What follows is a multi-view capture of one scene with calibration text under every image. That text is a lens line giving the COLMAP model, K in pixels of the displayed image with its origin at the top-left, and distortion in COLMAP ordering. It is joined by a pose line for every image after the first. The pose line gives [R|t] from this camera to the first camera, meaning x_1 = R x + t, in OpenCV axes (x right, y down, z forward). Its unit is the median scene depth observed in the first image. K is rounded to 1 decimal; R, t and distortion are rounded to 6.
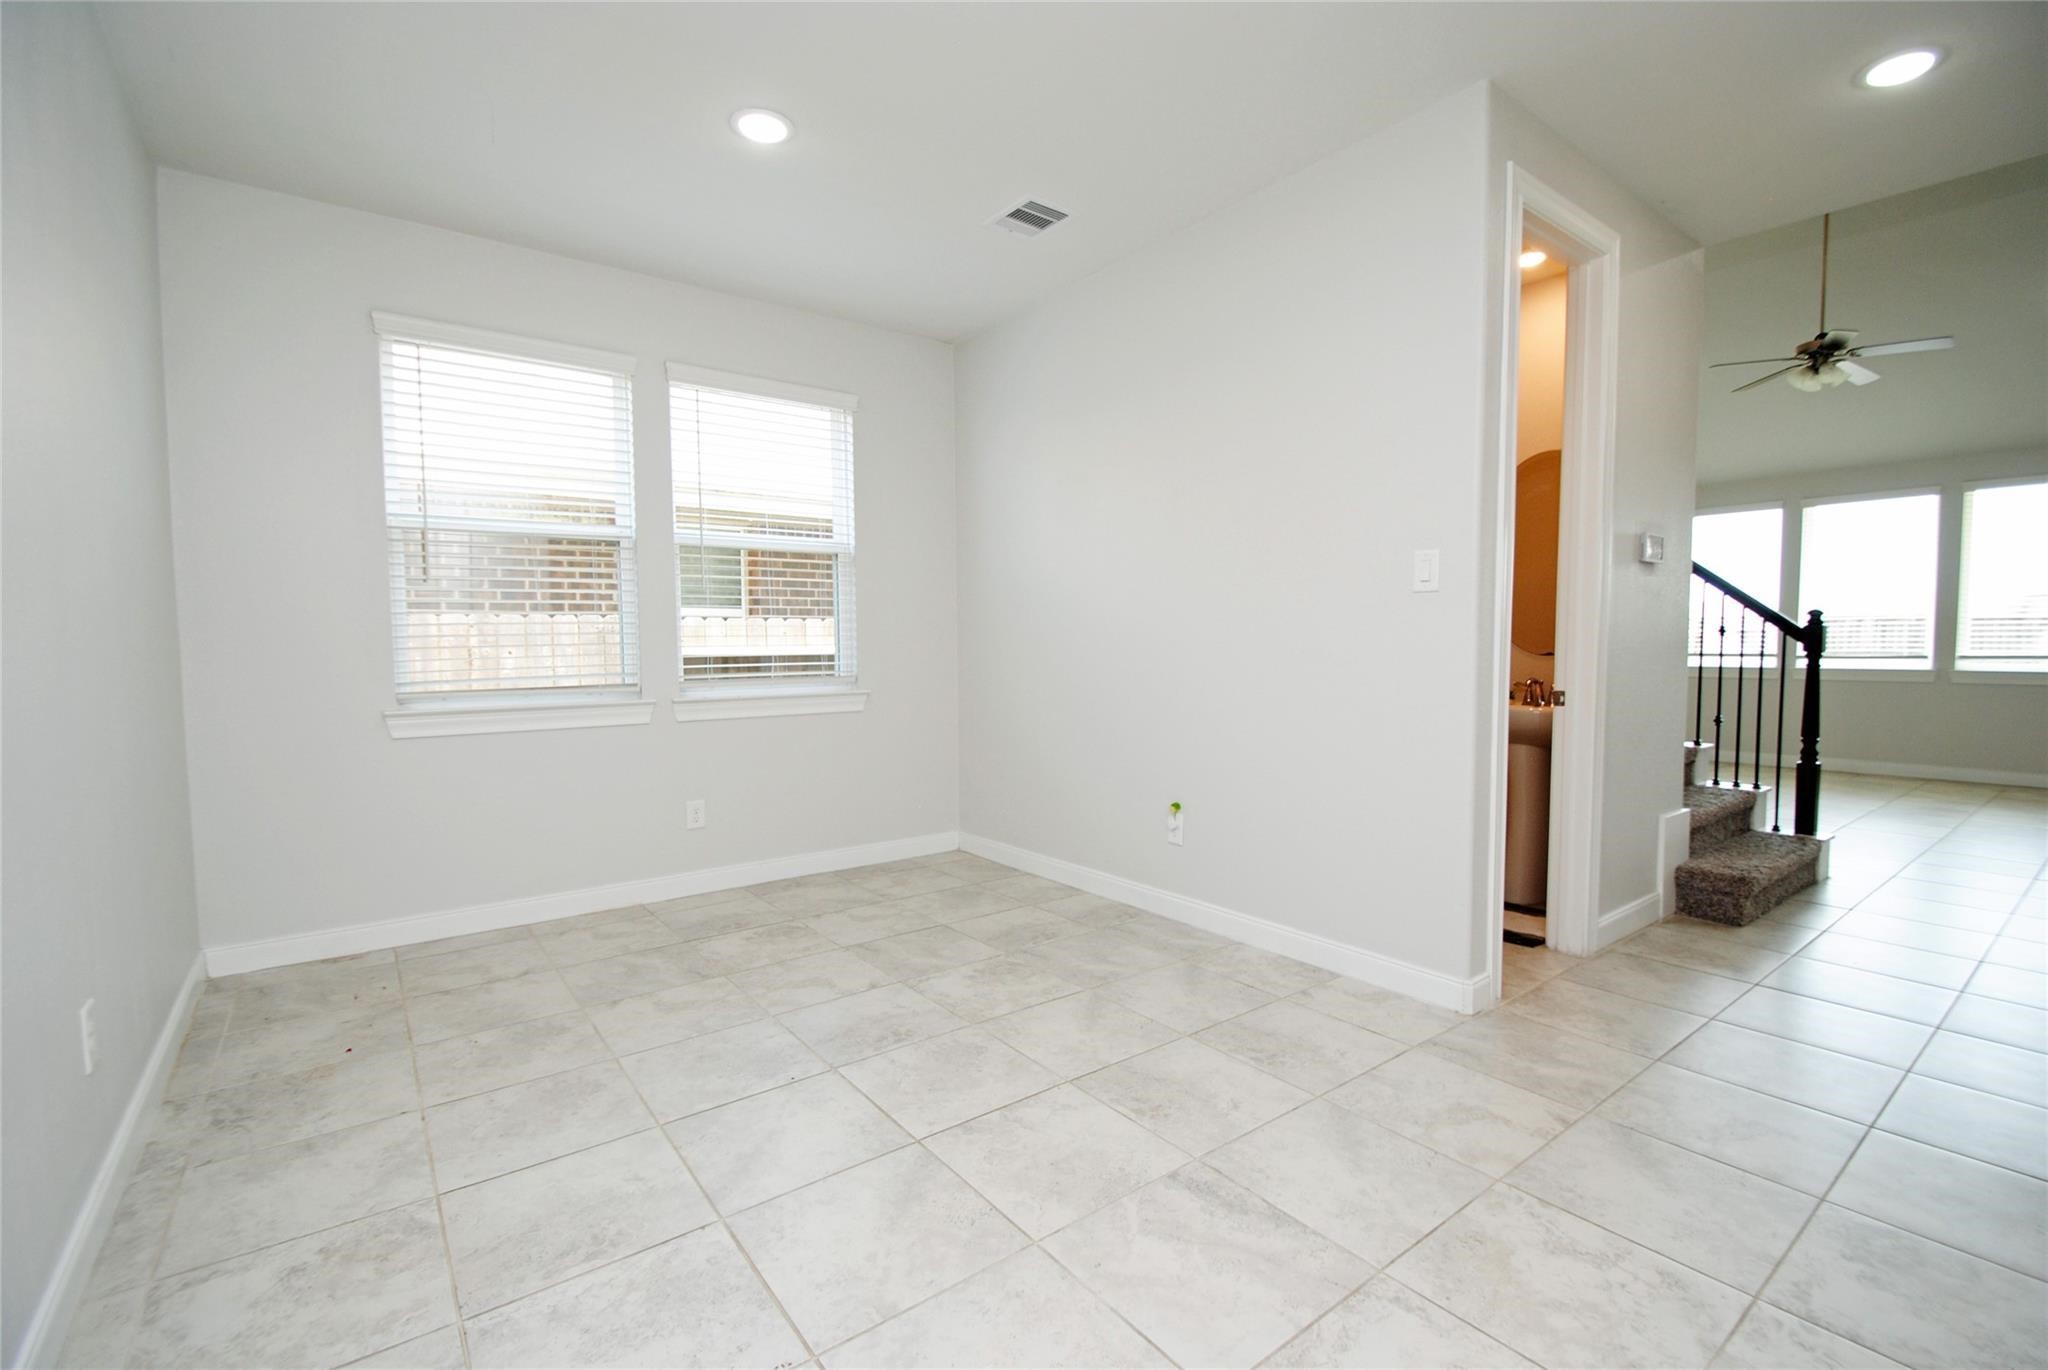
lens RADIAL K [[908.0, 0, 1029.5], [0, 908.0, 691.4], [0, 0, 1]] dist [-0.012933, -0.000229]
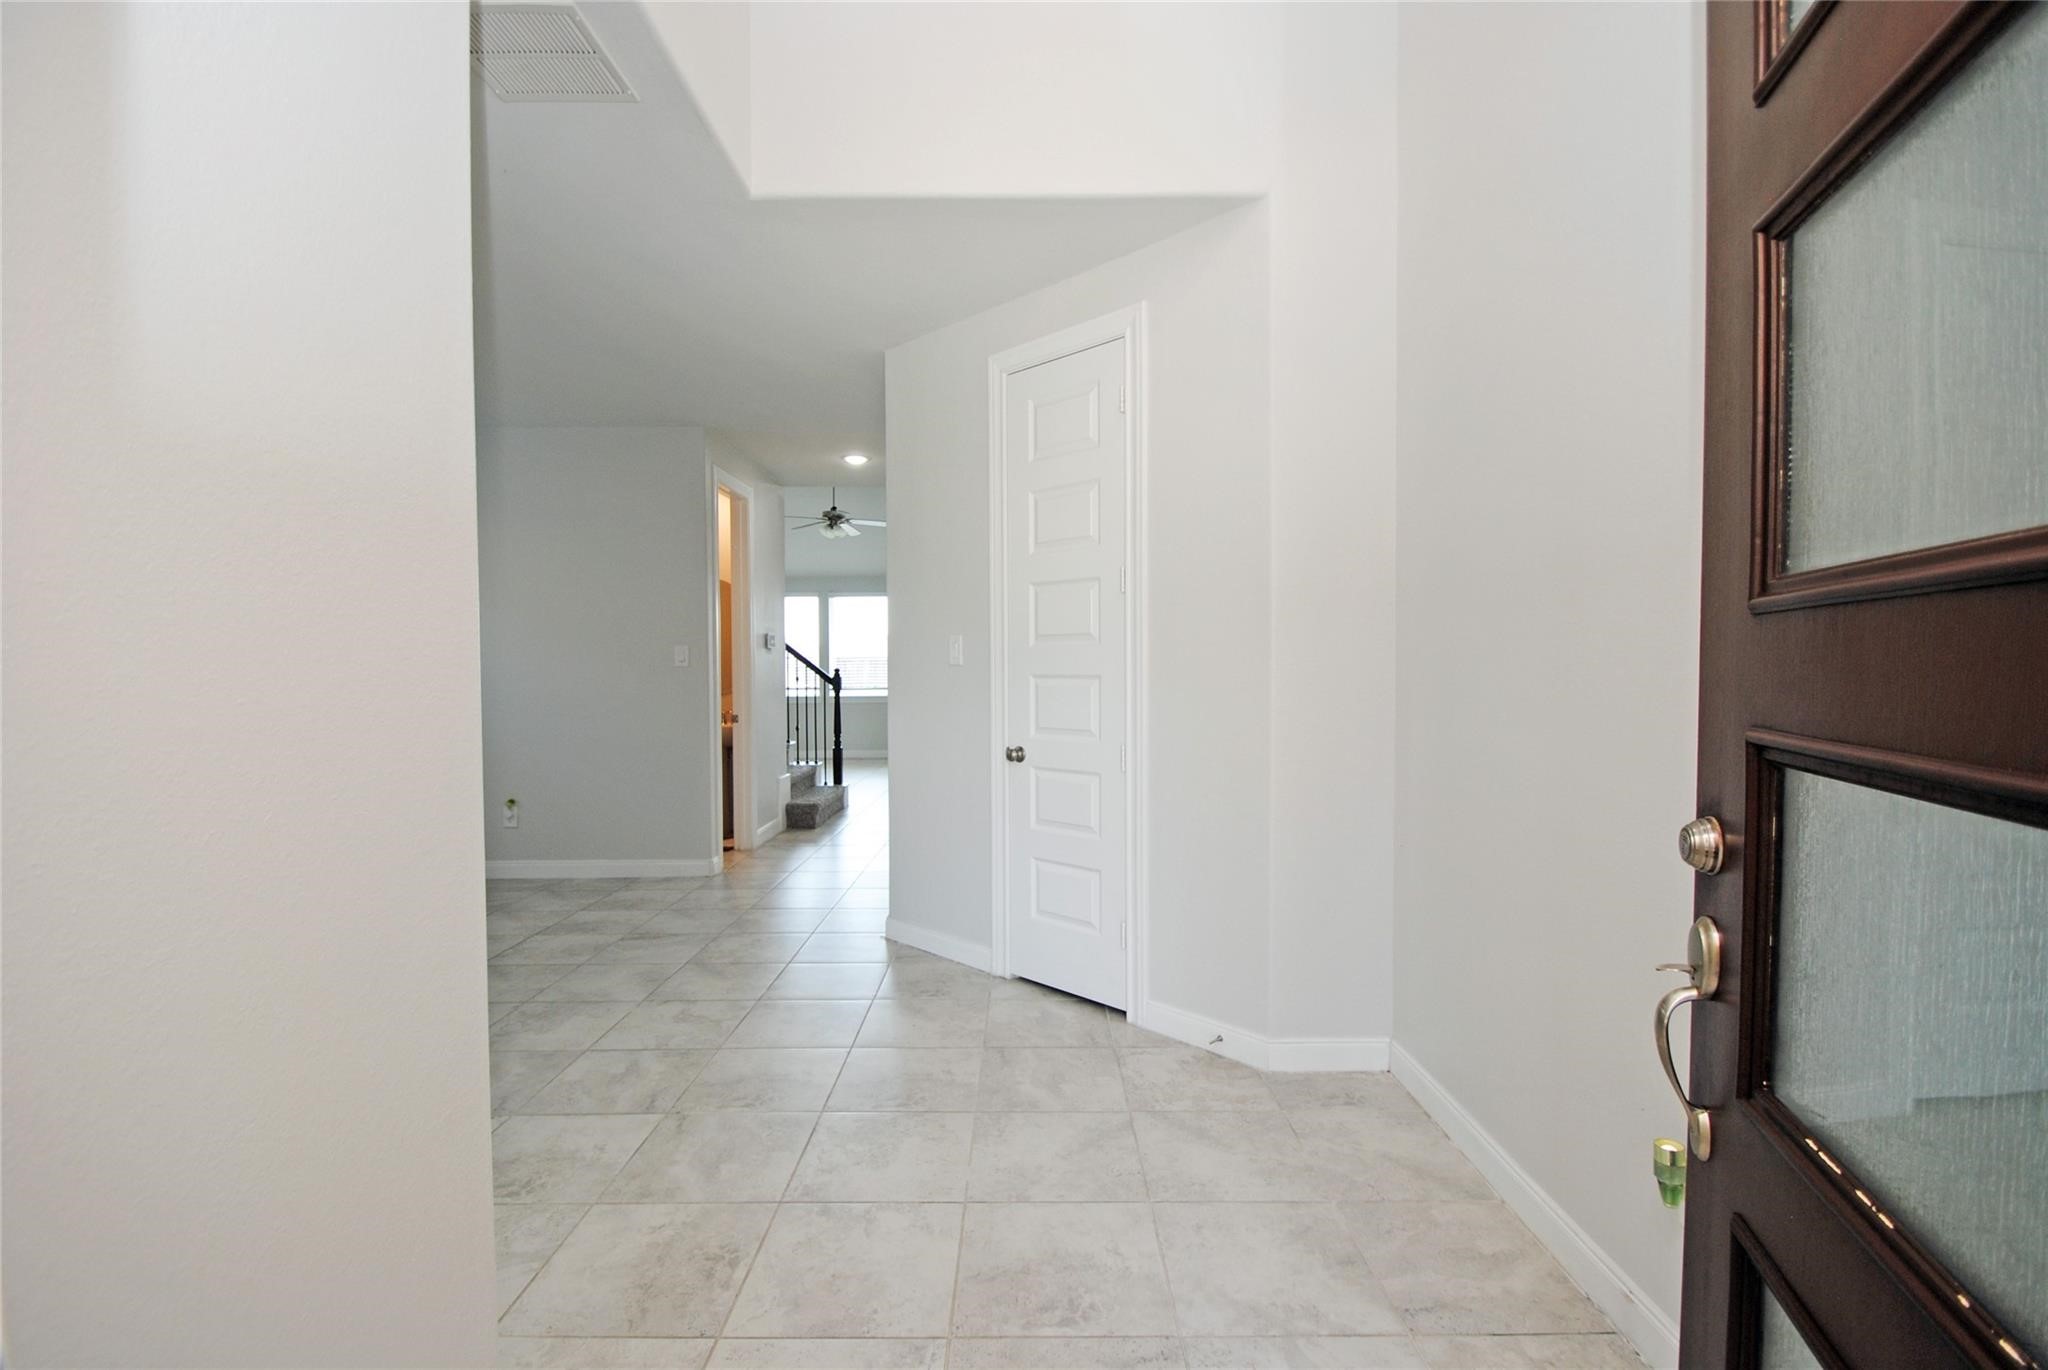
lens RADIAL K [[908.0, 0, 1029.5], [0, 908.0, 691.4], [0, 0, 1]] dist [-0.012933, -0.000229]
pose [[0.602668, -0.019760, 0.797748, -0.439652], [0.048422, 0.998757, -0.011843, 0.002023], [-0.796522, 0.045766, 0.602875, -0.511739]]
